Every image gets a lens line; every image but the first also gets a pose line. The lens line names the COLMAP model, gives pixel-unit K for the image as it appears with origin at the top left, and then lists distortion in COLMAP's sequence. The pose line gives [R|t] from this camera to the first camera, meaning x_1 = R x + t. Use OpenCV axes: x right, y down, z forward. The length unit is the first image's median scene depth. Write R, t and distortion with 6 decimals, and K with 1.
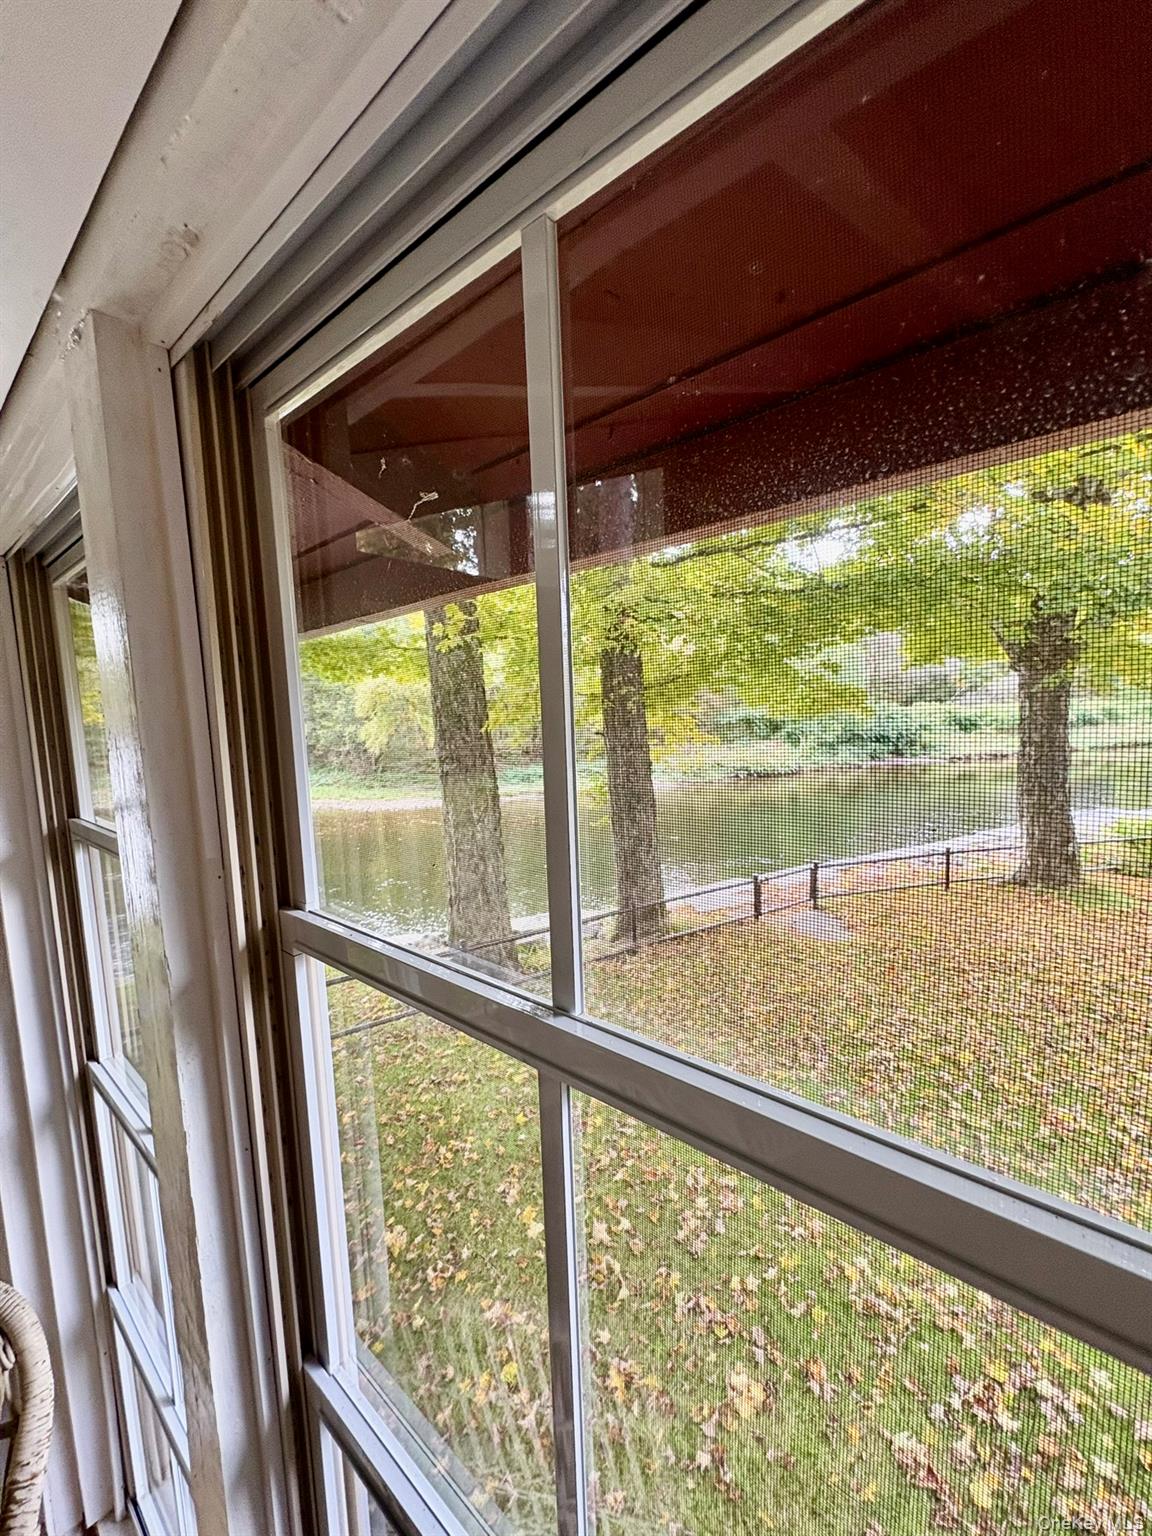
lens RADIAL K [[613.0, 0, 576.0], [0, 613.0, 768.0], [0, 0, 1]] dist [0.000157, -0.000147]
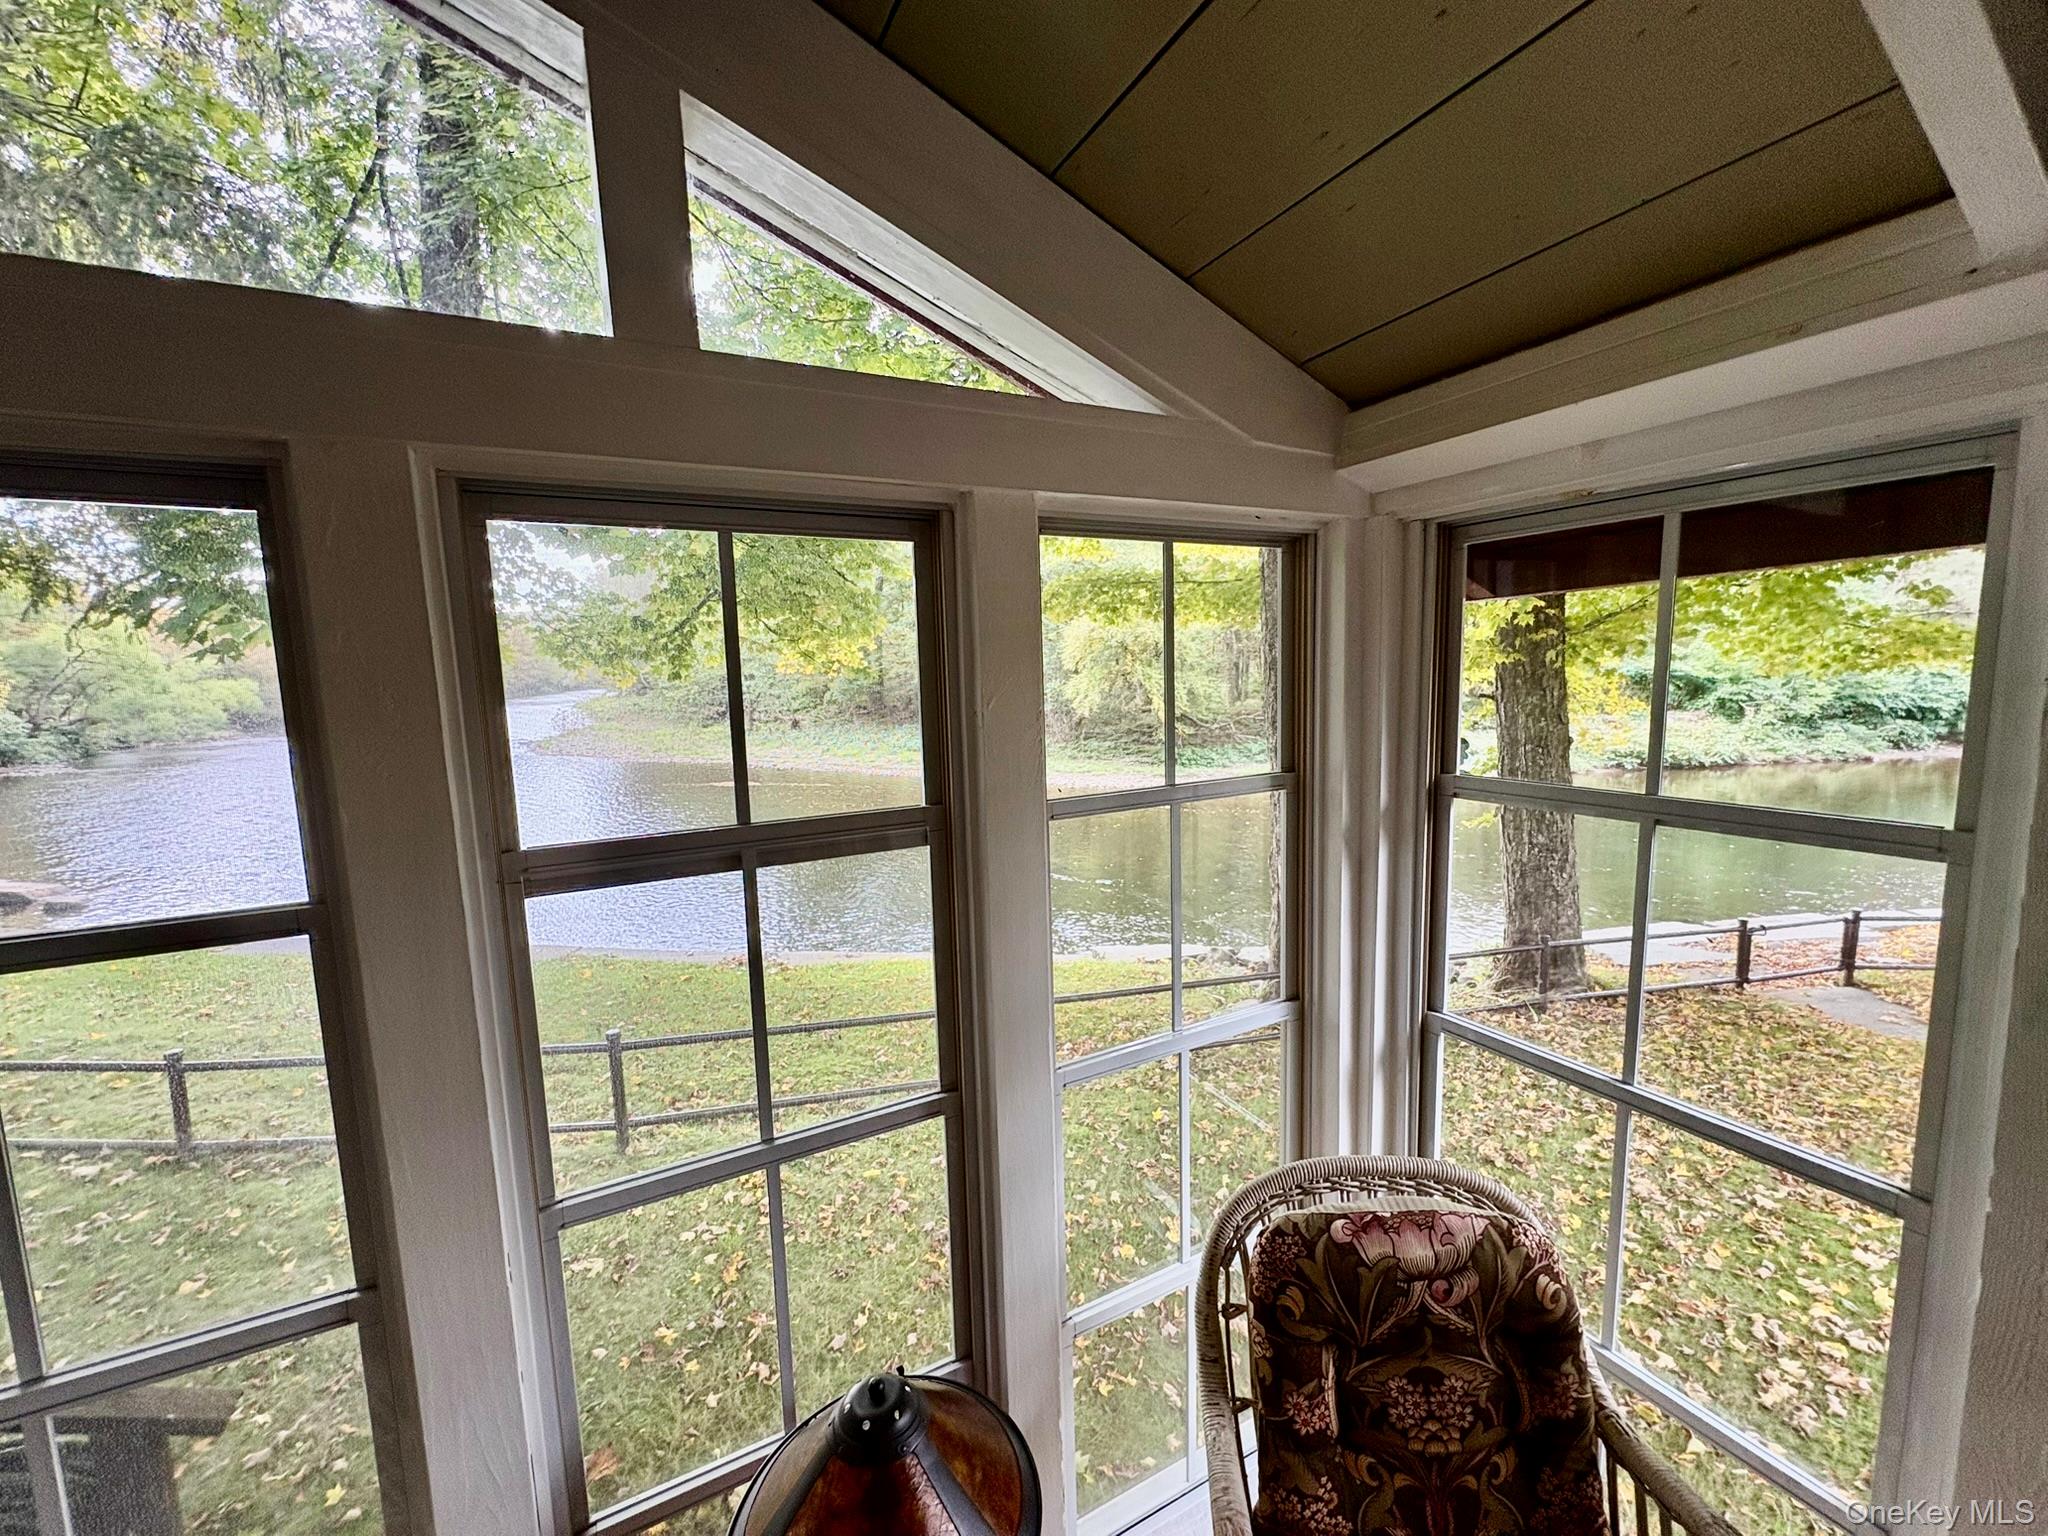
lens RADIAL K [[817.3, 0, 1024.0], [0, 817.3, 768.0], [0, 0, 1]] dist [0.000814, -0.000207]
pose [[0.937160, 0.048129, -0.345564, -0.135550], [-0.035442, 0.998449, 0.042943, 0.005376], [0.347095, -0.027997, 0.937412, -0.069414]]
